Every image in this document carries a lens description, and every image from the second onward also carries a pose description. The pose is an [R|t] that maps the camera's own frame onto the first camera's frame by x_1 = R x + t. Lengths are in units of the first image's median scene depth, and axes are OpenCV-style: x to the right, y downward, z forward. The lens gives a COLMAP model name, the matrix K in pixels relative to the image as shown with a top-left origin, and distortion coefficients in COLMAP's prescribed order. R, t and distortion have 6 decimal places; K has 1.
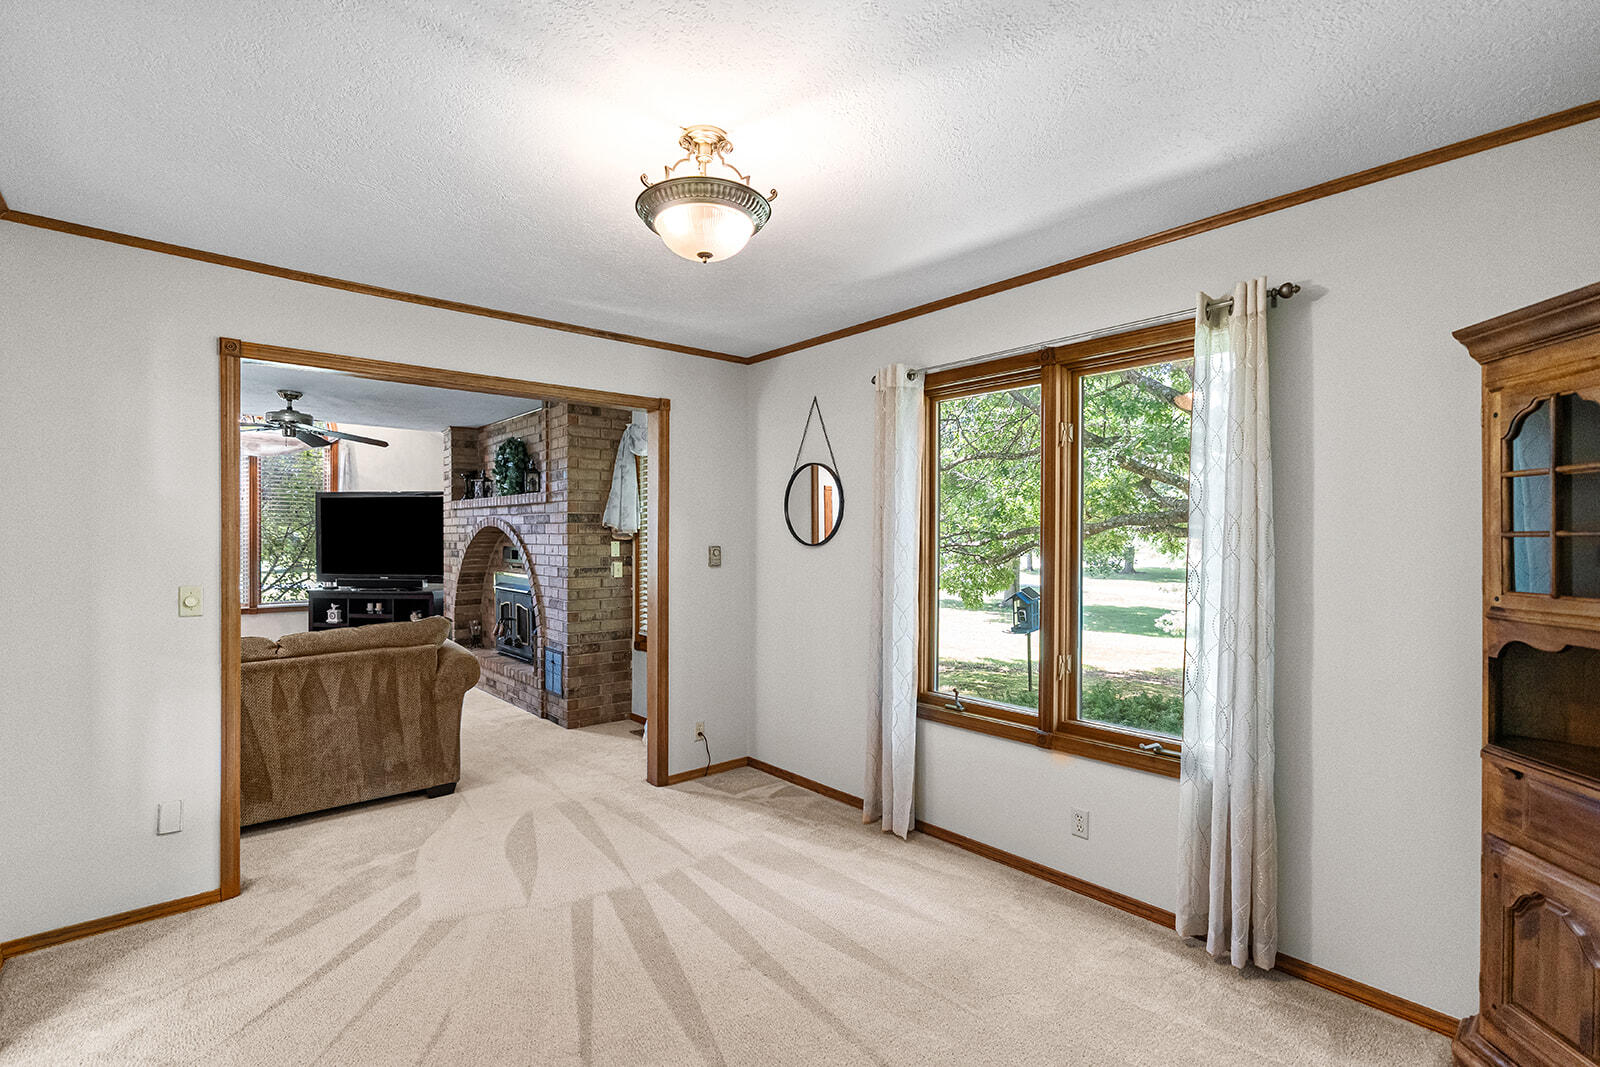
lens RADIAL K [[723.8, 0, 799.3], [0, 723.8, 535.9], [0, 0, 1]] dist [-0.004679, 0.000243]
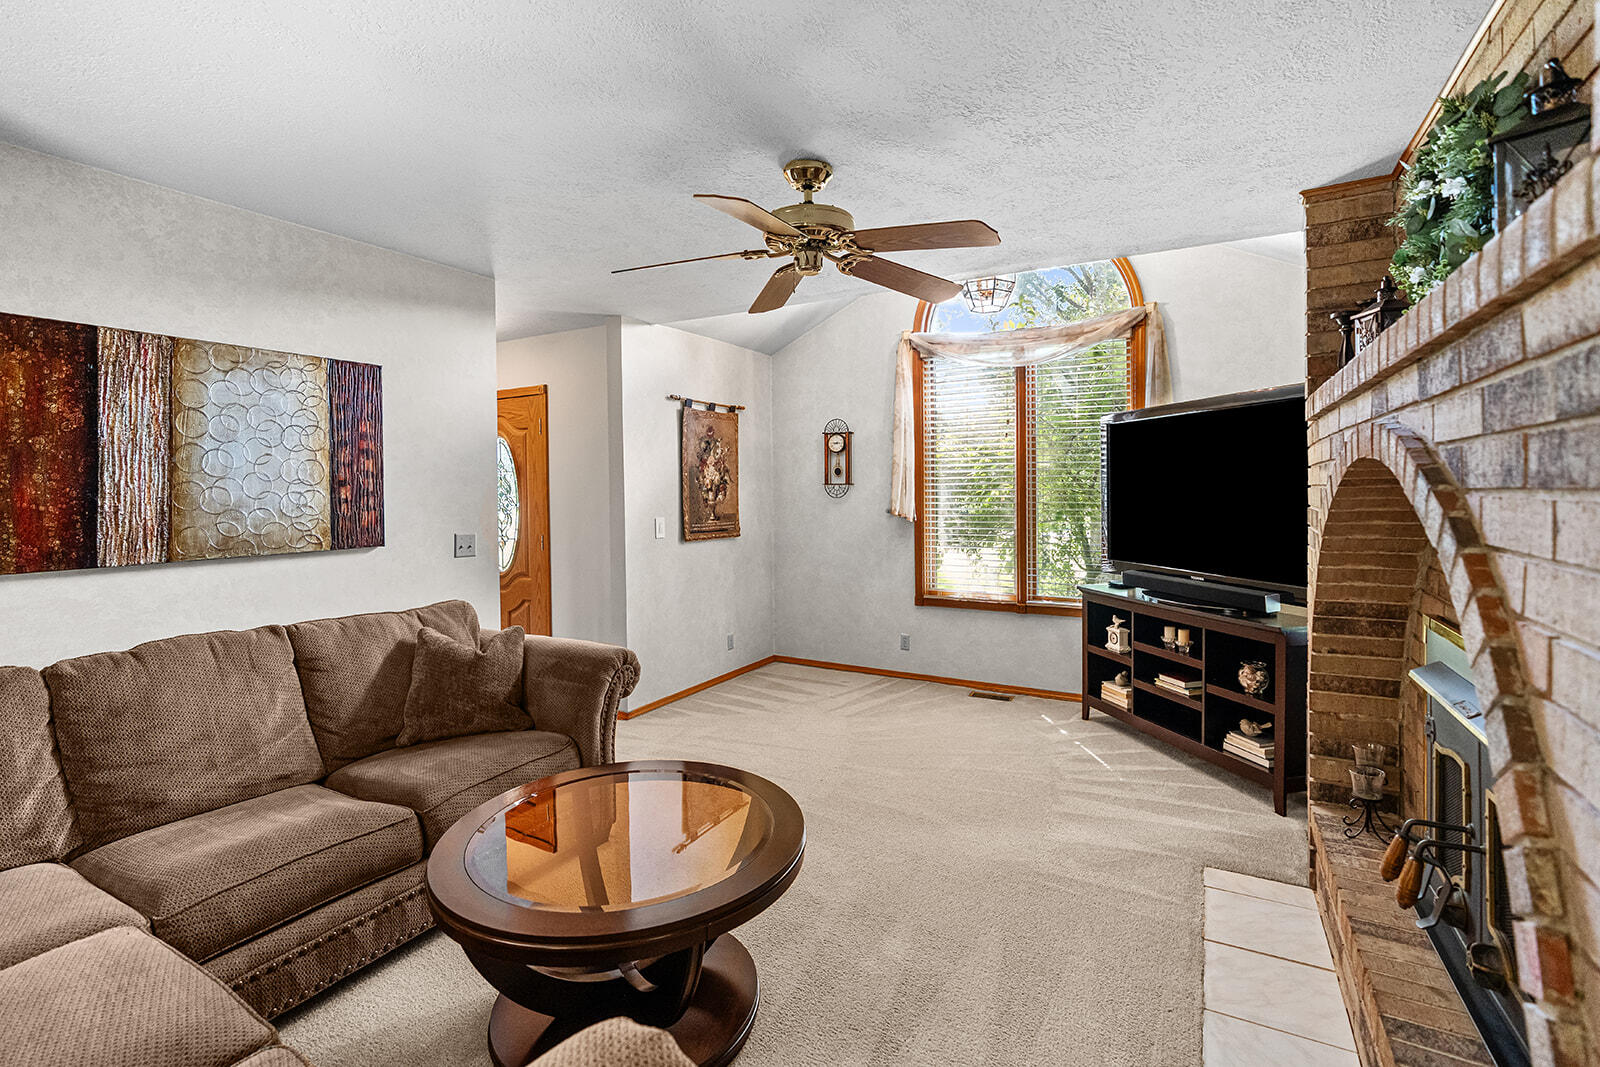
lens RADIAL K [[723.8, 0, 822.7], [0, 723.8, 485.0], [0, 0, 1]] dist [-0.004679, 0.000243]
pose [[0.331124, -0.006663, -0.943564, -0.209977], [0.009249, 0.999950, -0.003816, -0.003747], [0.943542, -0.007463, 0.331169, 0.620761]]
